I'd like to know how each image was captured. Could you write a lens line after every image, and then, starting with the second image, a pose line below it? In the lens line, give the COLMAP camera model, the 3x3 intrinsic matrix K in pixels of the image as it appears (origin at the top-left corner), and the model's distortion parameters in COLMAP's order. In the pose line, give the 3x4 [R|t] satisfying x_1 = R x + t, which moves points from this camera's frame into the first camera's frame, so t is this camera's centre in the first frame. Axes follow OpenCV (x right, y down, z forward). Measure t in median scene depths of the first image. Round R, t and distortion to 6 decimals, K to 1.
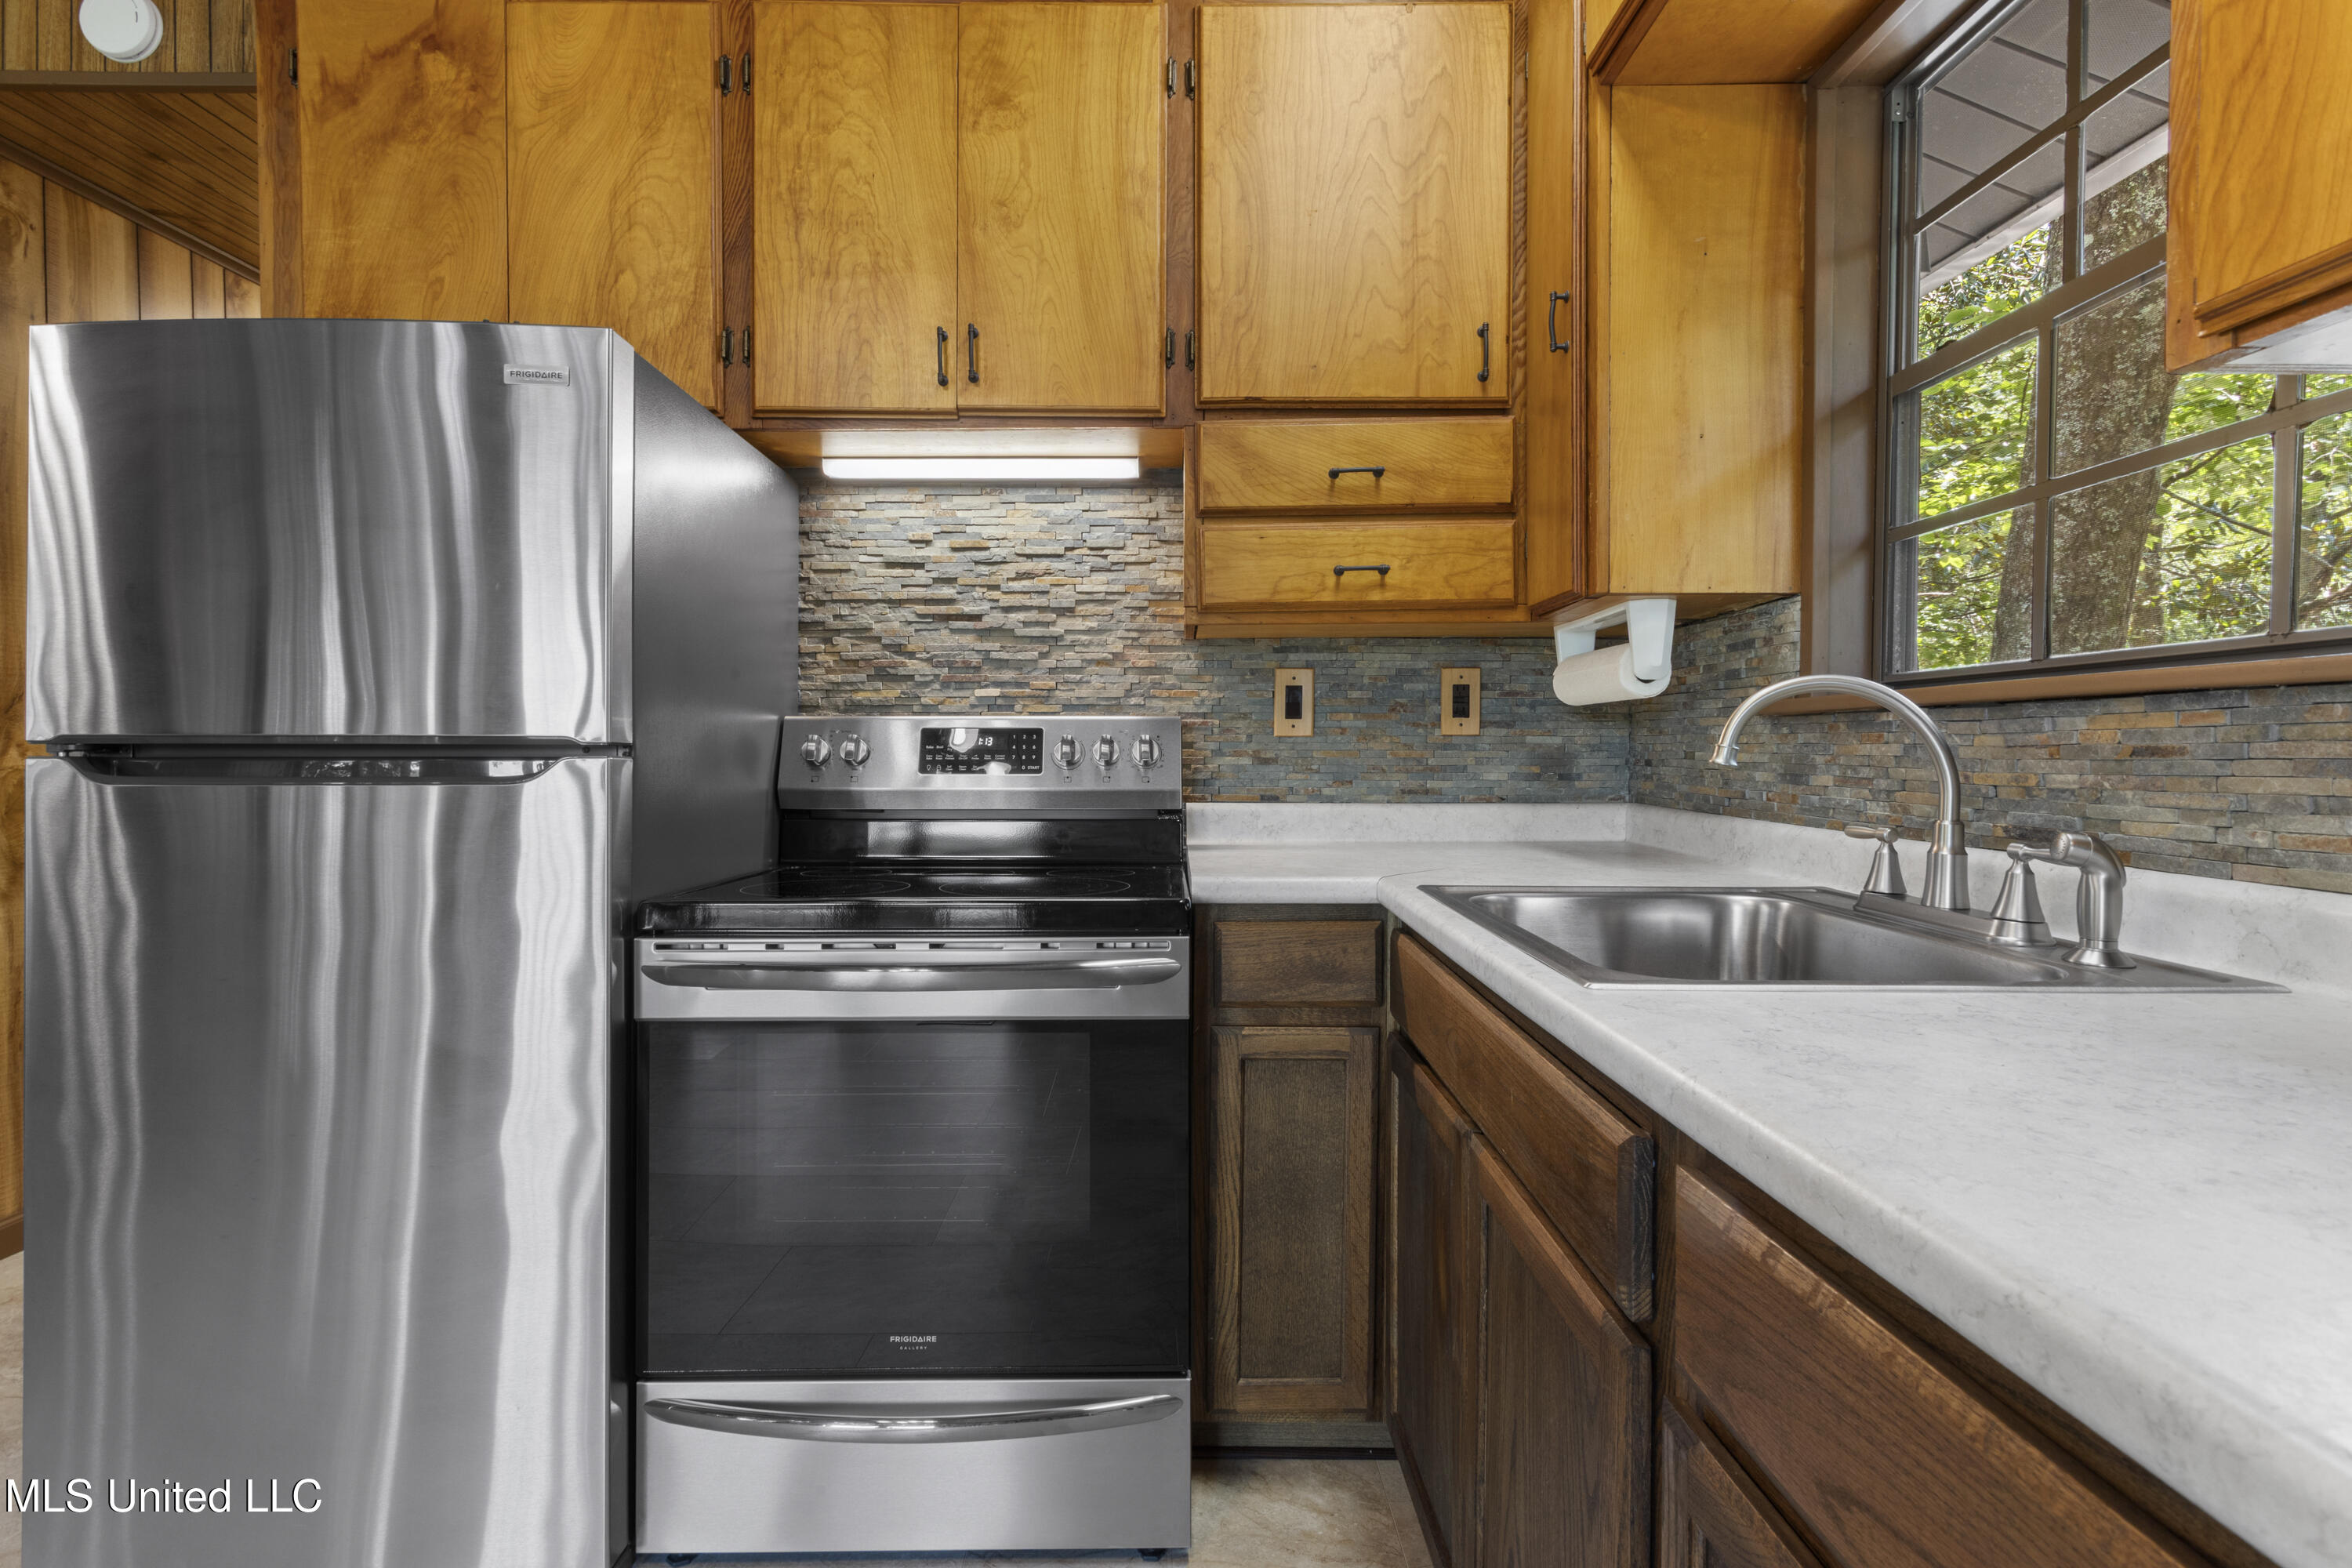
lens RADIAL K [[1114.0, 0, 1172.9], [0, 1114.0, 772.4], [0, 0, 1]] dist [-0.001374, 0.002565]
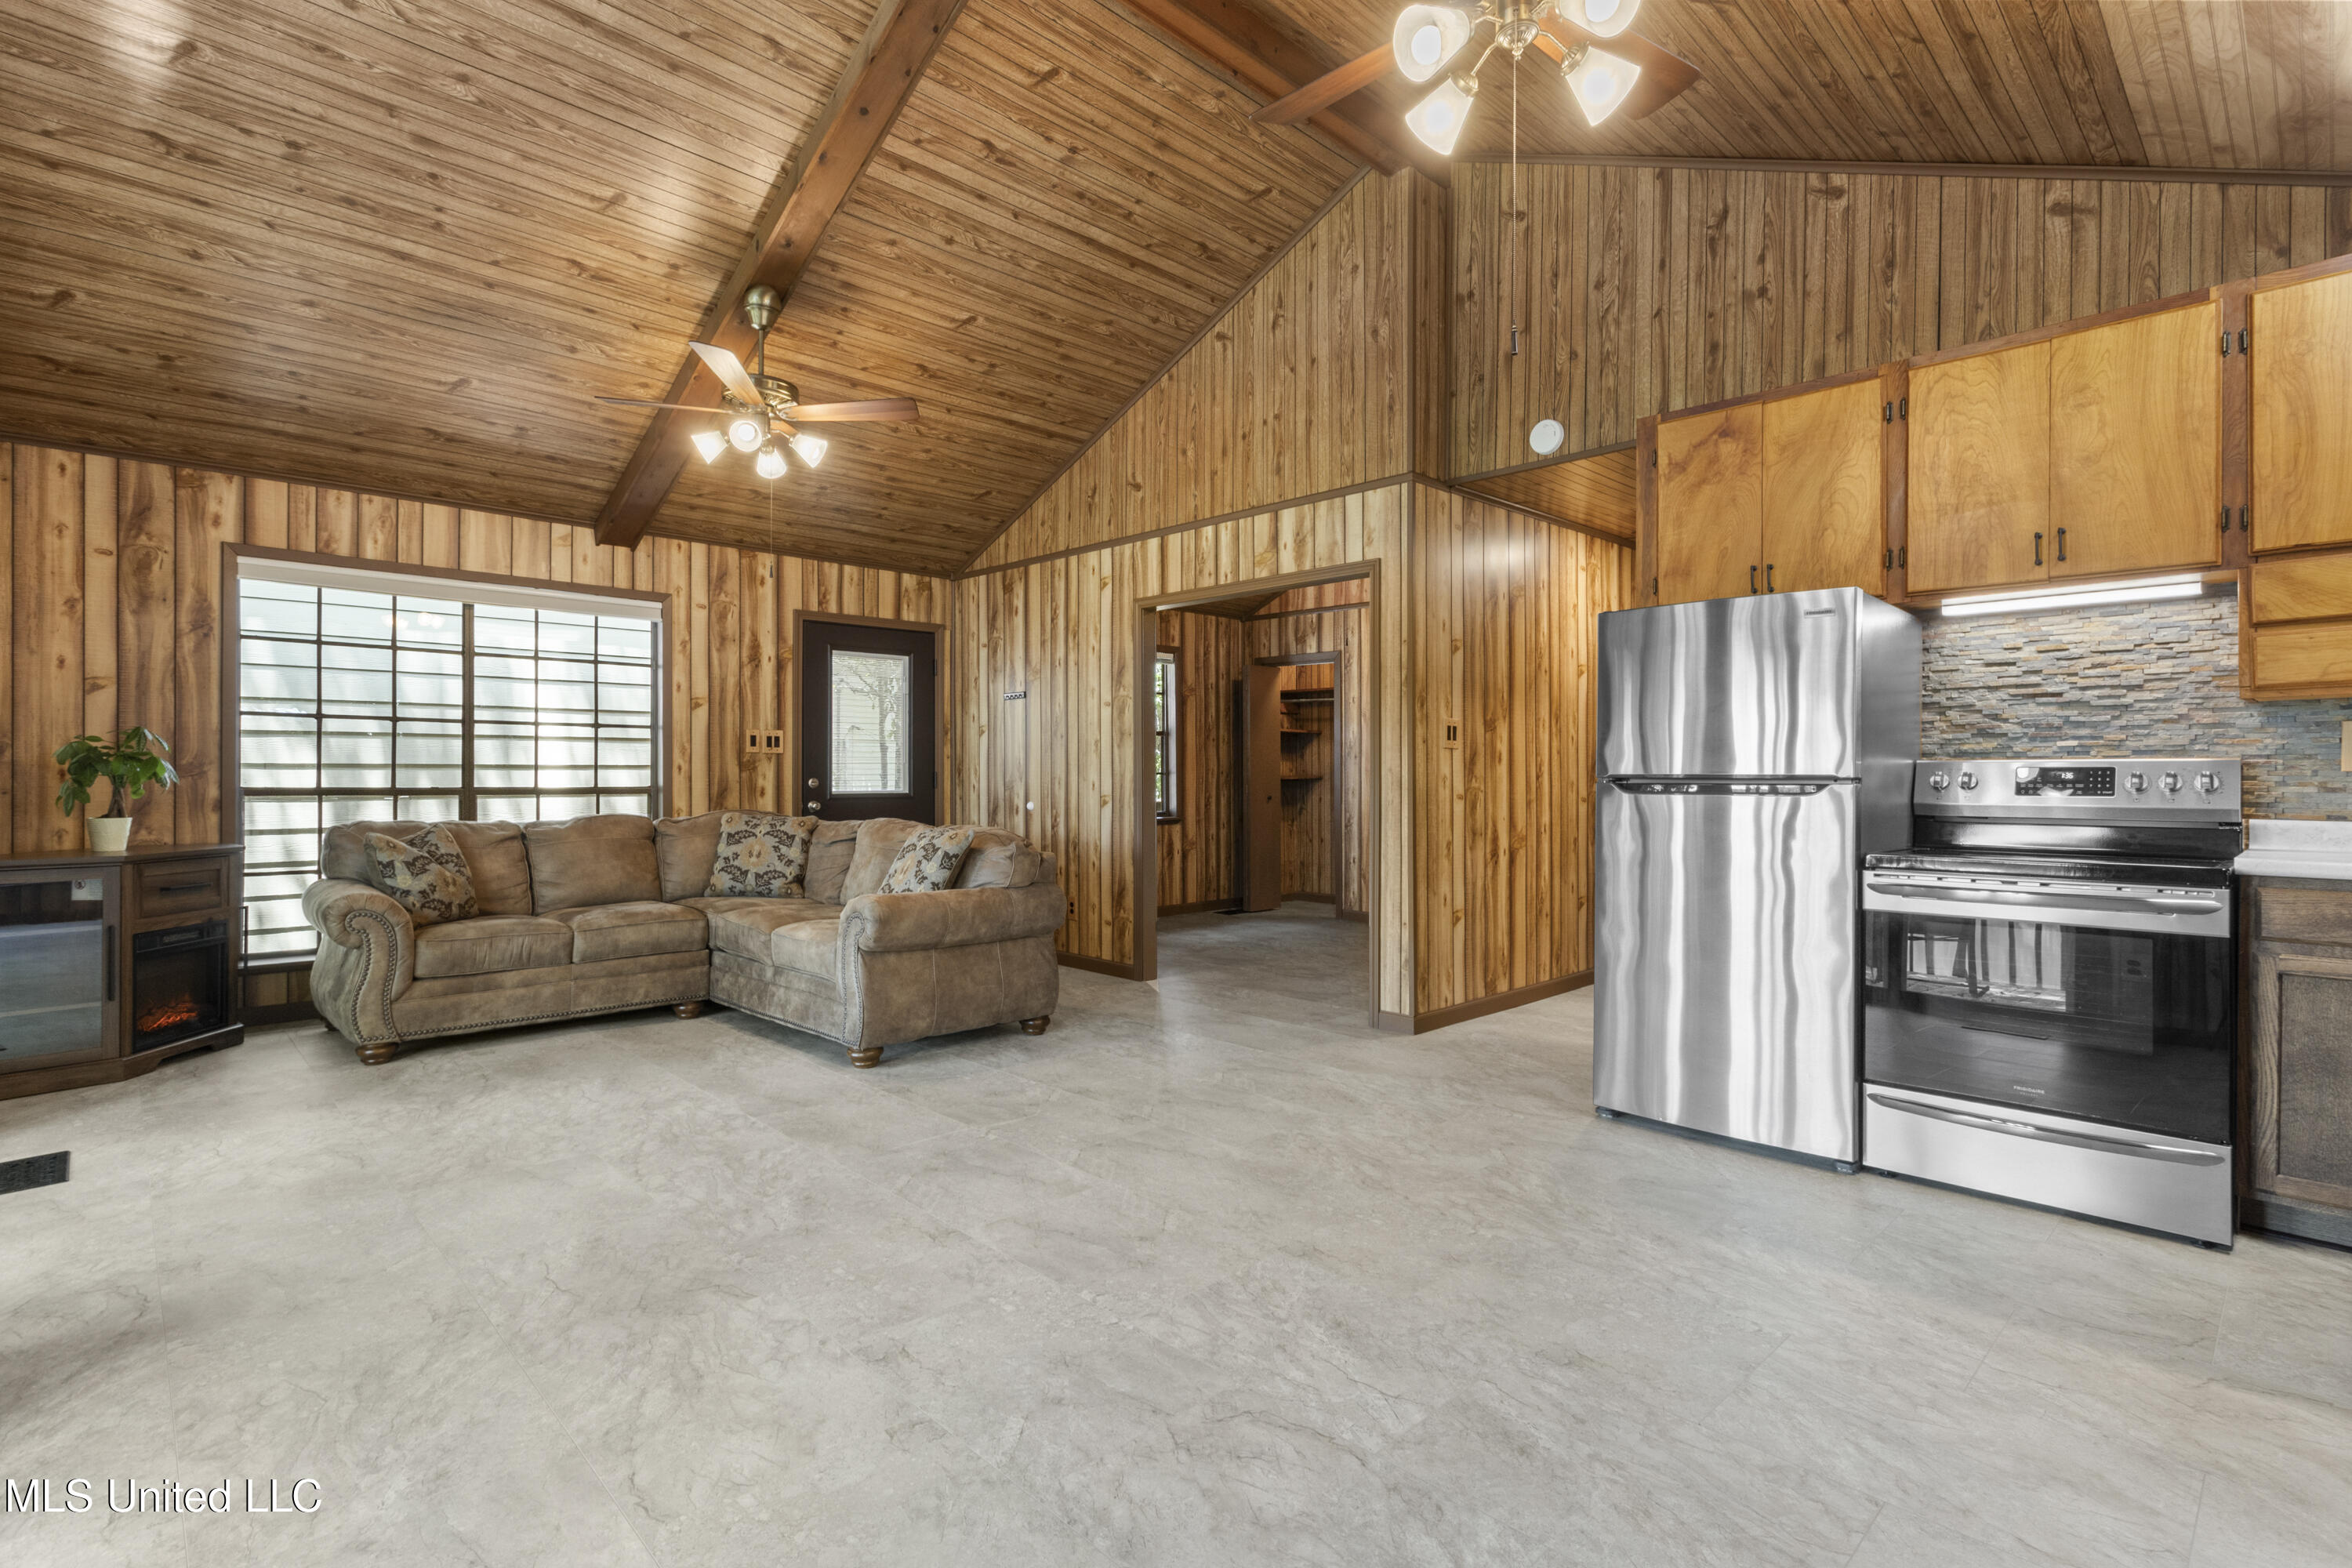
lens RADIAL K [[1106.0, 0, 1169.9], [0, 1106.0, 771.2], [0, 0, 1]] dist [0.000582, 0.000890]
pose [[0.687170, -0.002109, -0.726493, 0.106121], [-0.015732, 0.999718, -0.017782, 0.015103], [0.726326, 0.023648, 0.686944, -1.095165]]
